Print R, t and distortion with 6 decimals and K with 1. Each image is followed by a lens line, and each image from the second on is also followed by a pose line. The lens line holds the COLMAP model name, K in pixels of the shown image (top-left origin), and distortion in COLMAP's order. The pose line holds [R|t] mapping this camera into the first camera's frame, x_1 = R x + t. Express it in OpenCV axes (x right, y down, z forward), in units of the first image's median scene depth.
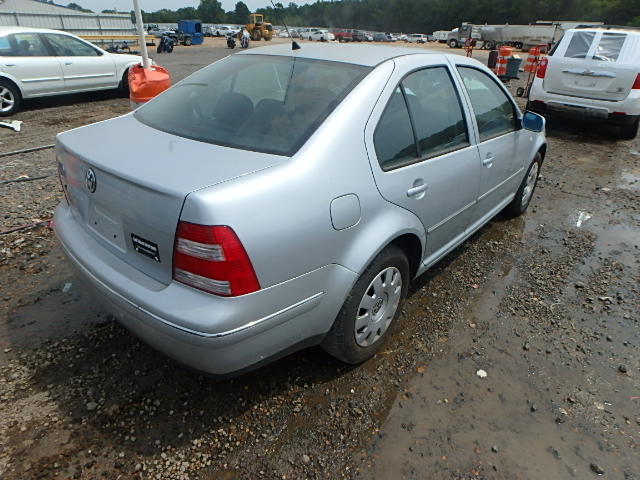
lens RADIAL K [[408.6, 0, 320.0], [0, 408.6, 240.0], [0, 0, 1]] dist [-0.052200, -0.000593]
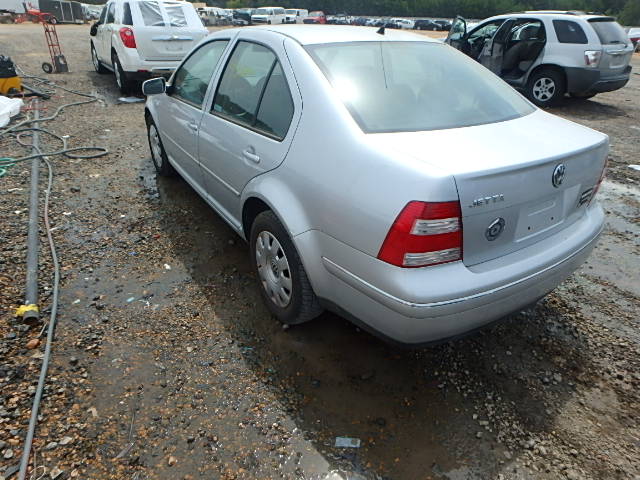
lens RADIAL K [[408.6, 0, 320.0], [0, 408.6, 240.0], [0, 0, 1]] dist [-0.052200, -0.000593]
pose [[0.264290, -0.482750, 0.834927, -1.318759], [0.421764, 0.836392, 0.350091, -0.494691], [-0.867333, 0.259617, 0.424656, 0.896067]]
